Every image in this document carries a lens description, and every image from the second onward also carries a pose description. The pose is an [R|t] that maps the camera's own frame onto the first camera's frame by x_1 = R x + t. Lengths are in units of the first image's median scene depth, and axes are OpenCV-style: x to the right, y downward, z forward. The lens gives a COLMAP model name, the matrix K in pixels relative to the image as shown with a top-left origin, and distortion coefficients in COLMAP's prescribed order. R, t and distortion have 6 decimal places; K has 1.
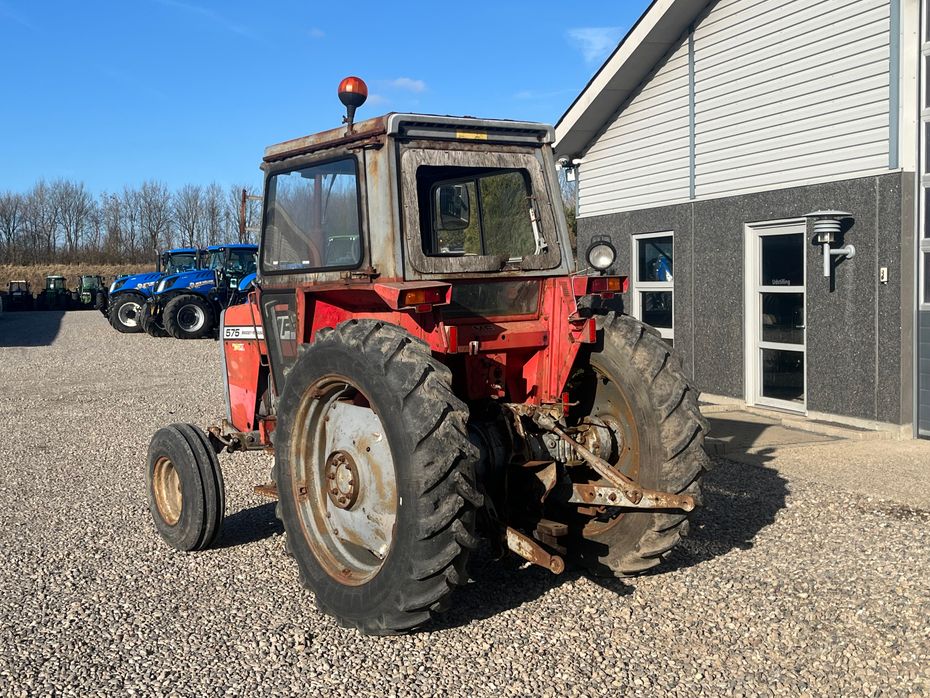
lens RADIAL K [[1091.9, 0, 469.1], [0, 1091.9, 354.6], [0, 0, 1]] dist [0.001658, 0.000000]
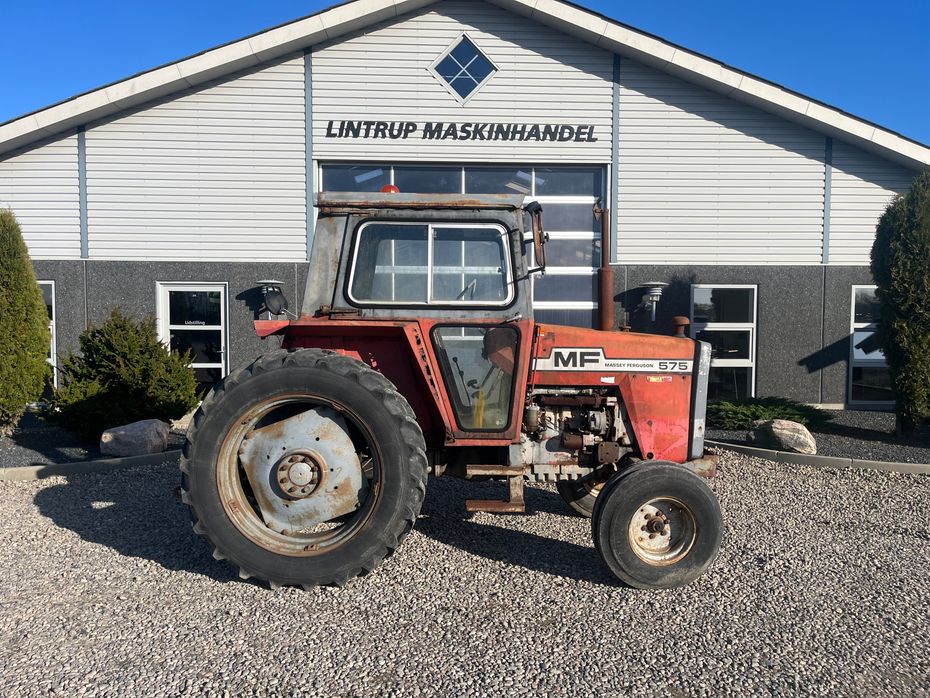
lens RADIAL K [[703.8, 0, 462.9], [0, 703.8, 353.0], [0, 0, 1]] dist [0.063869, -0.083928]
pose [[0.302031, -0.022660, 0.953029, -0.517783], [0.053120, 0.998564, 0.006908, -0.011762], [-0.951817, 0.048539, 0.302801, 0.344074]]
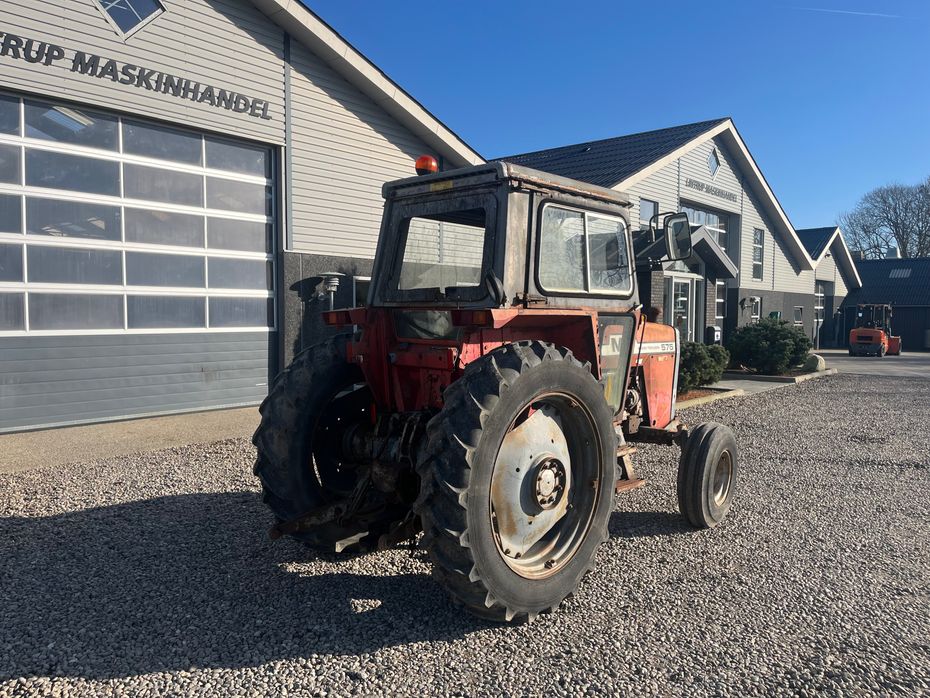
lens RADIAL K [[703.8, 0, 466.5], [0, 703.8, 349.8], [0, 0, 1]] dist [0.063869, -0.083928]
pose [[-0.491482, -0.027123, 0.870465, -0.462033], [0.063722, 0.995716, 0.067004, -0.033863], [-0.868554, 0.088399, -0.487648, 0.691728]]
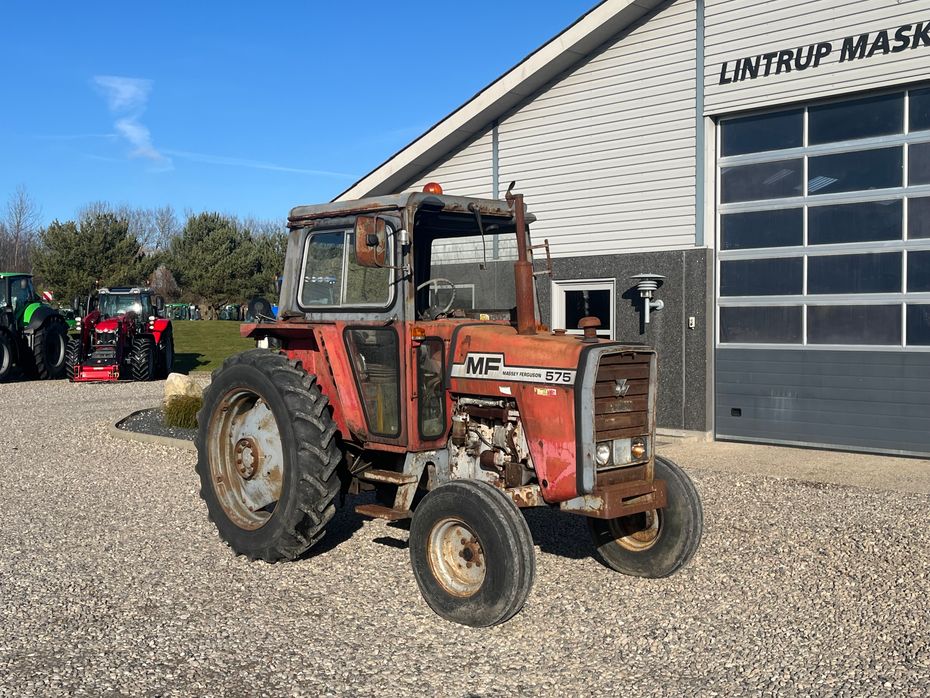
lens RADIAL K [[1032.2, 0, 459.7], [0, 1032.2, 348.4], [0, 0, 1]] dist [0.028355, 0.000000]
pose [[0.906981, 0.007989, 0.421095, -0.355472], [0.011456, 0.998982, -0.043628, 0.010605], [-0.421015, 0.044394, 0.905967, -0.042668]]
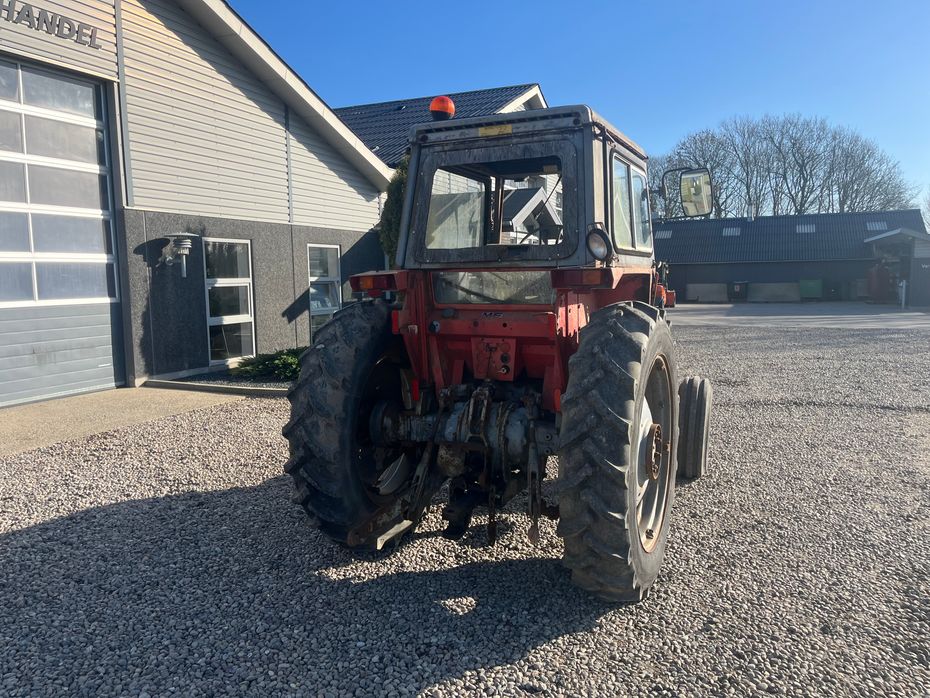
lens RADIAL K [[703.8, 0, 457.5], [0, 703.8, 348.7], [0, 0, 1]] dist [0.063869, -0.083928]
pose [[-0.726033, -0.039701, 0.686513, -0.357966], [0.076632, 0.987443, 0.138148, -0.041332], [-0.683377, 0.152909, -0.713874, 0.770913]]
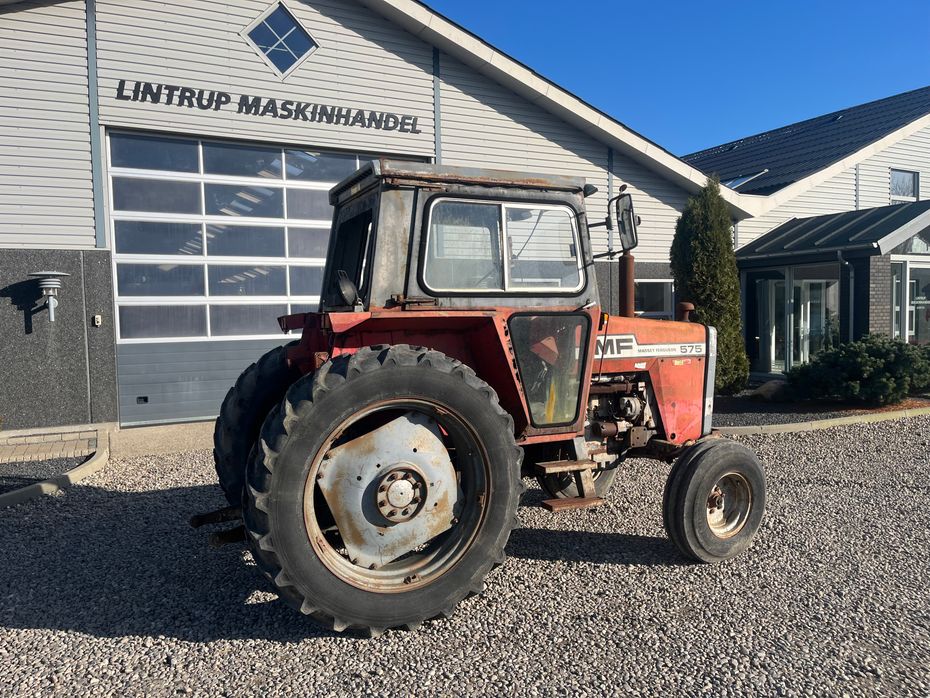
lens RADIAL K [[703.8, 0, 466.1], [0, 703.8, 355.2], [0, 0, 1]] dist [0.063869, -0.083928]
pose [[-0.123261, -0.032963, 0.991827, -0.503722], [0.087416, 0.995202, 0.043939, -0.021450], [-0.988517, 0.092117, -0.119788, 0.525161]]
